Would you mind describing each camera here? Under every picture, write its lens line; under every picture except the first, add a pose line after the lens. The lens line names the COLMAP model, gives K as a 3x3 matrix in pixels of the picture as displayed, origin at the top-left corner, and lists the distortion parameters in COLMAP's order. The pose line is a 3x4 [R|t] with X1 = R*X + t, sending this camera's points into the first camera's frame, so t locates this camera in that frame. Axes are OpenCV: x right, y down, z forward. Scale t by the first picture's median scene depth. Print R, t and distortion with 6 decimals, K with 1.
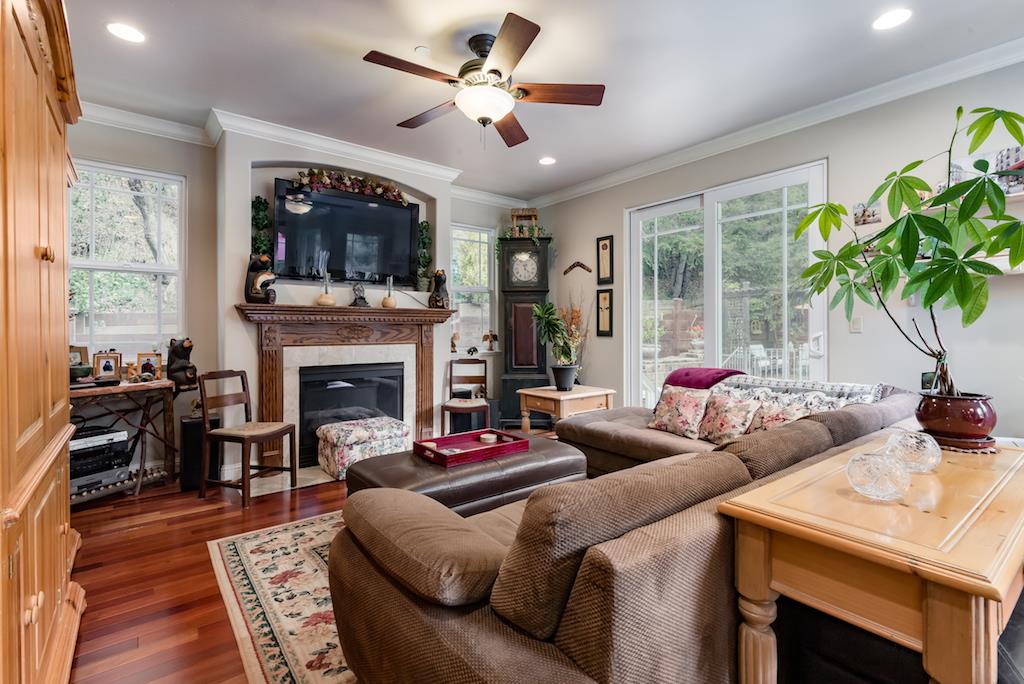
lens RADIAL K [[469.5, 0, 487.0], [0, 469.5, 336.3], [0, 0, 1]] dist [-0.000367, -0.000045]
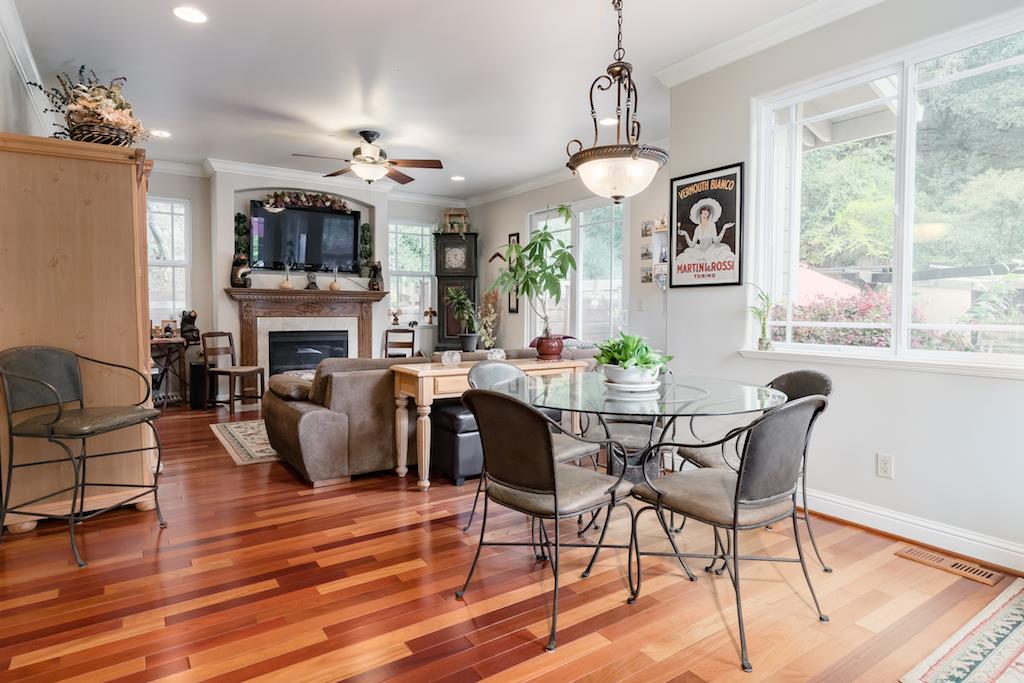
lens RADIAL K [[566.5, 0, 512.0], [0, 566.5, 341.5], [0, 0, 1]] dist [-0.004746, -0.001295]
pose [[0.999534, 0.008750, -0.029256, 0.389965], [-0.007511, 0.999081, 0.042201, 0.016866], [0.029599, -0.041961, 0.998681, -0.699991]]
